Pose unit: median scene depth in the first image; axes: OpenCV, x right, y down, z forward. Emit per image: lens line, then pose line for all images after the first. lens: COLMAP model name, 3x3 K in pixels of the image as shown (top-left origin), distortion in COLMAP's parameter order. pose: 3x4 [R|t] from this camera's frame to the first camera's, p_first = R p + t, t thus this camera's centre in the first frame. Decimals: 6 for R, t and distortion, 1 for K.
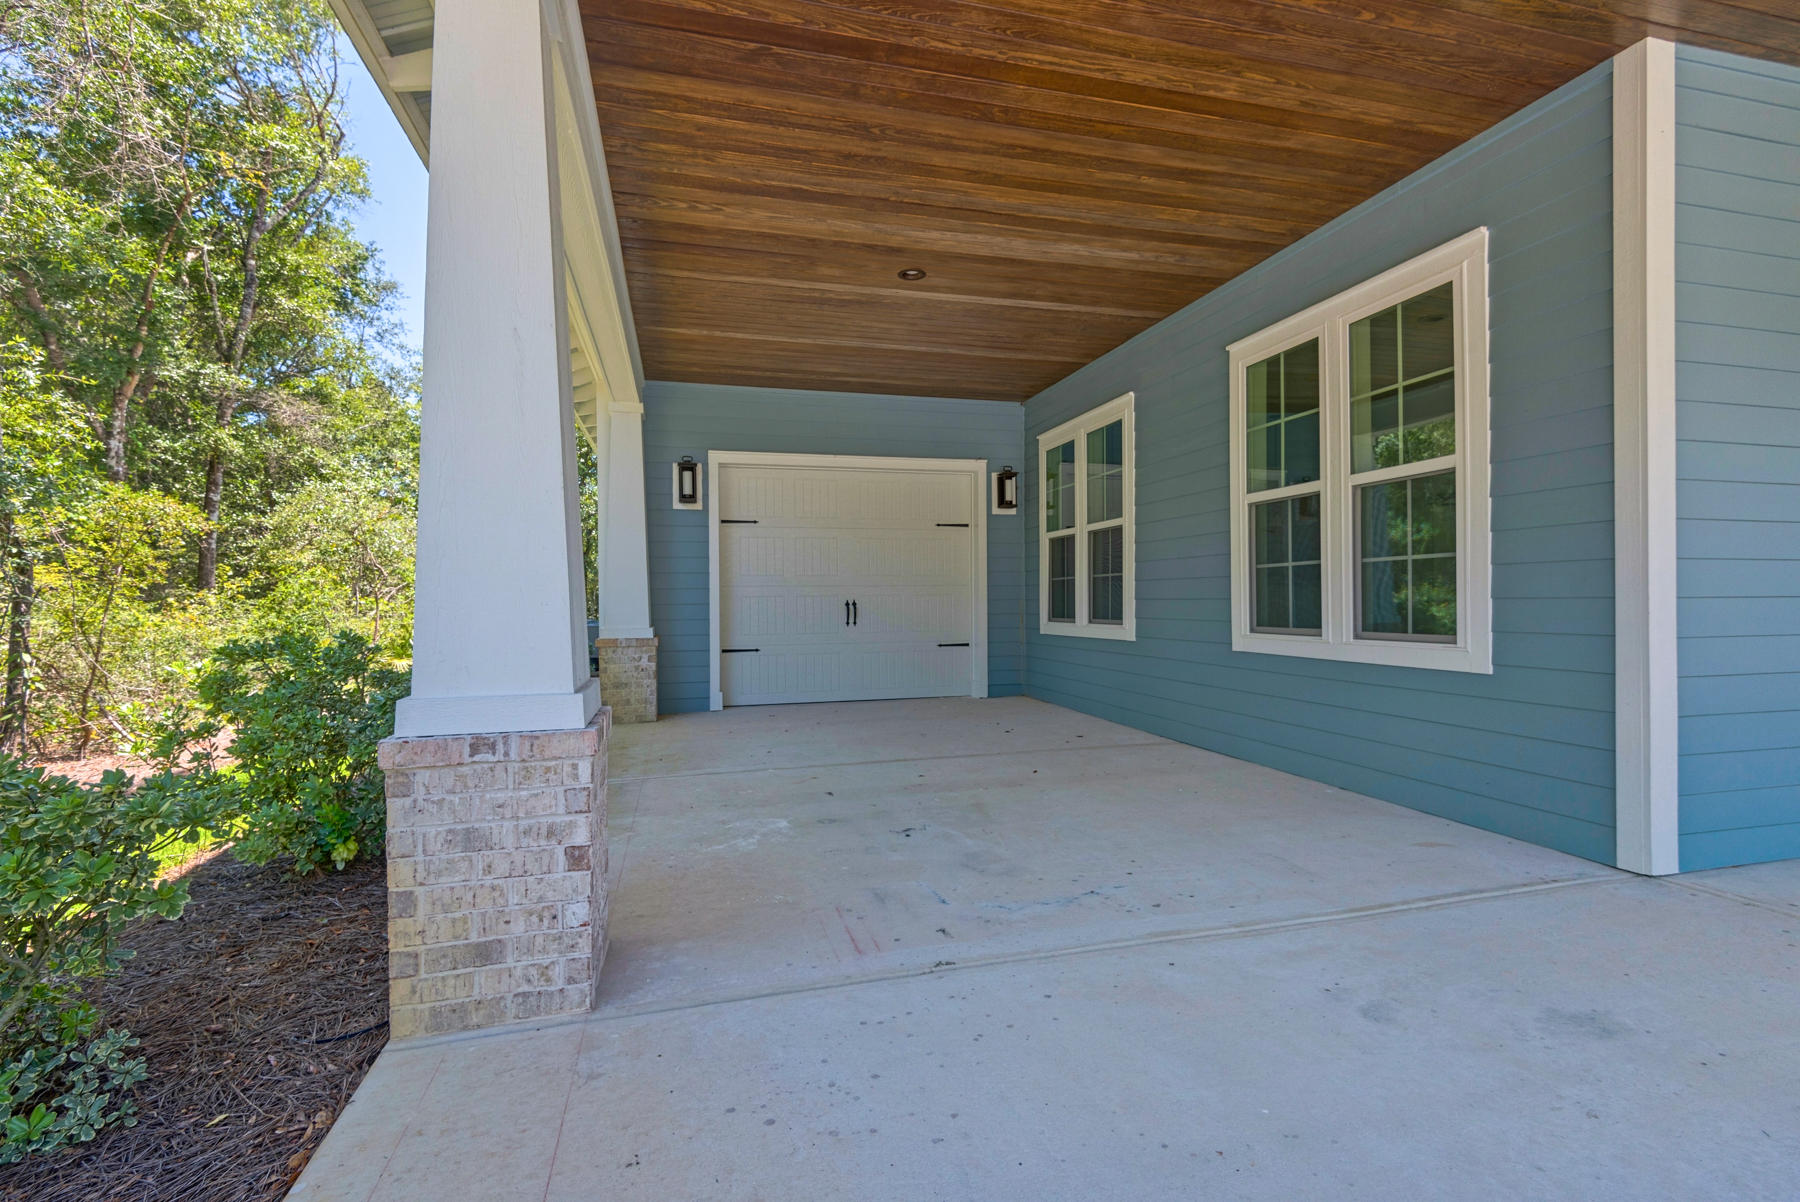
lens RADIAL K [[802.5, 0, 900.0], [0, 802.5, 601.0], [0, 0, 1]] dist [0.033832, -0.020511]
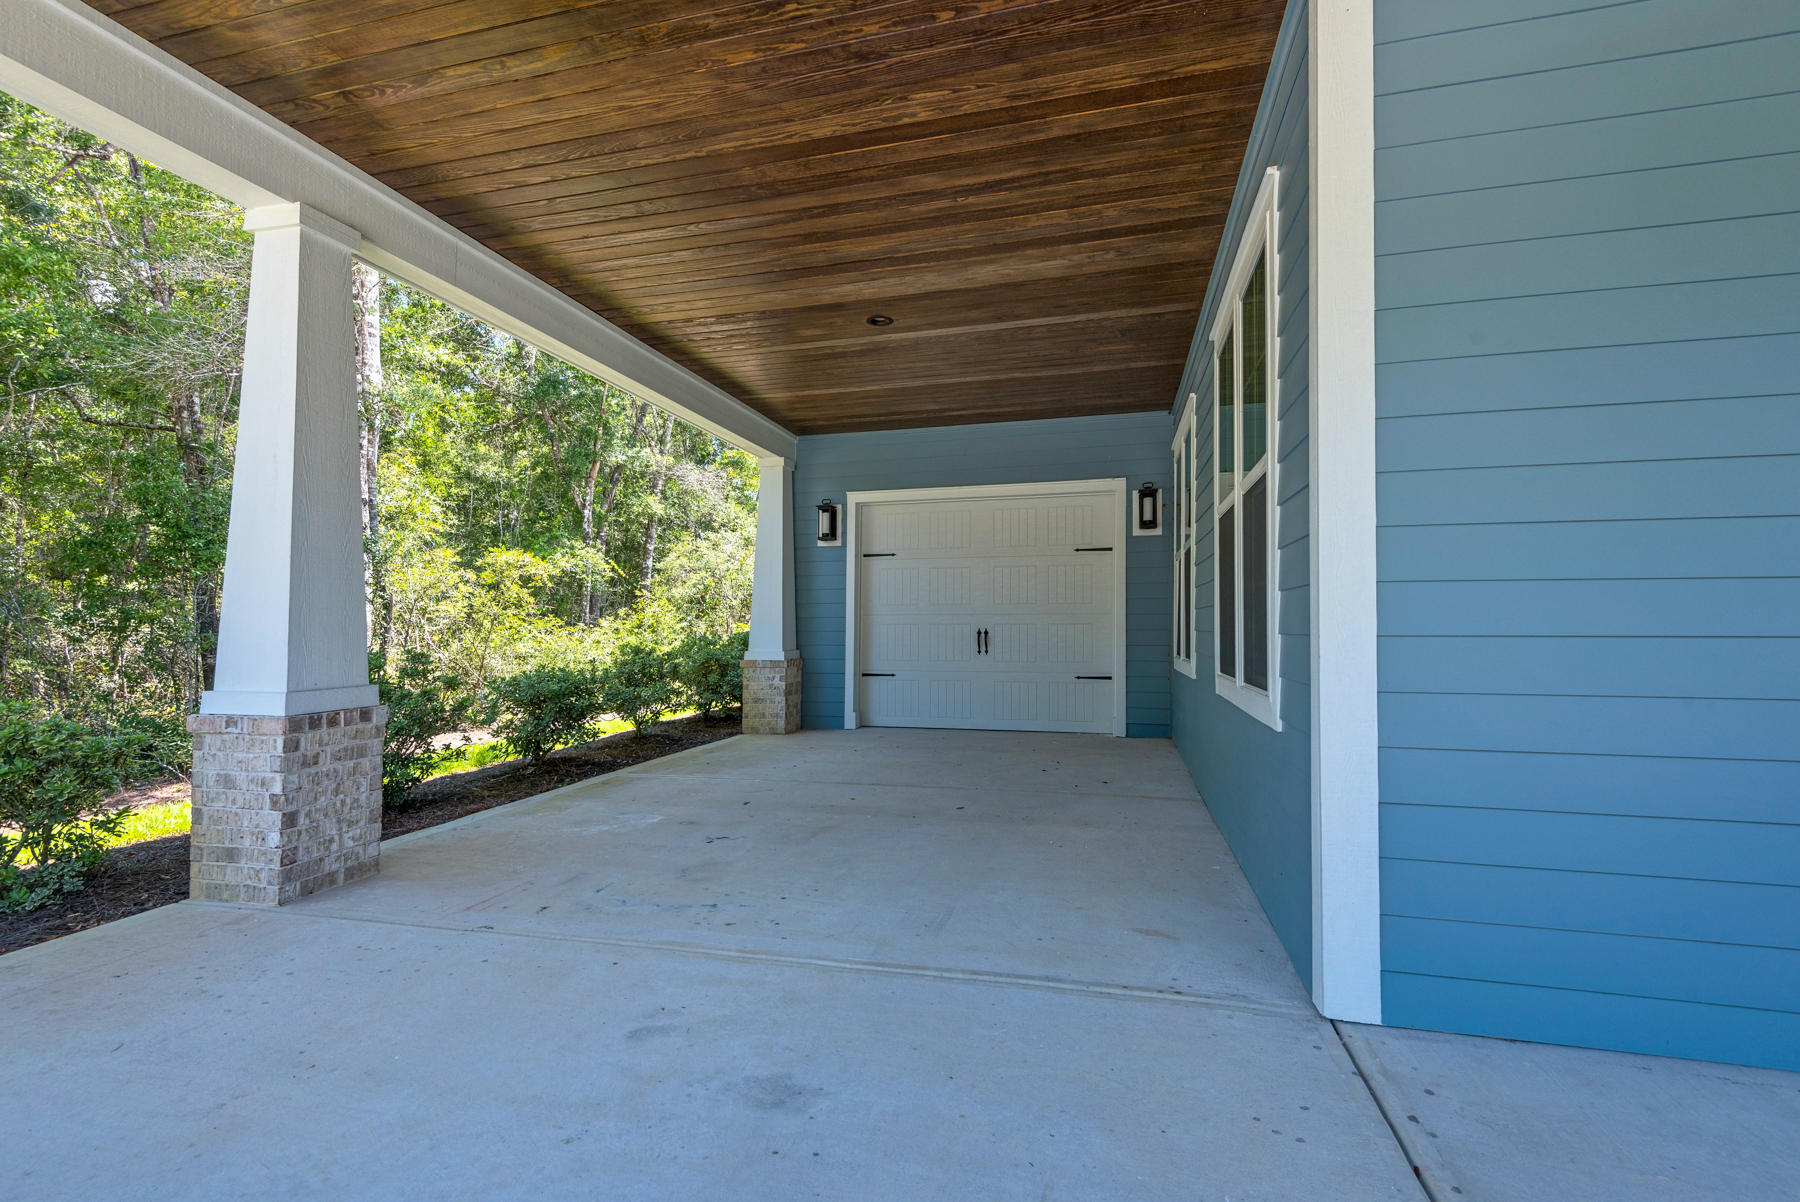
lens RADIAL K [[820.6, 0, 900.0], [0, 820.6, 601.0], [0, 0, 1]] dist [0.049914, -0.033447]
pose [[0.869673, -0.008698, -0.493551, 0.812203], [-0.006673, 0.999546, -0.029372, -0.010688], [0.493582, 0.028838, 0.869221, 0.124624]]
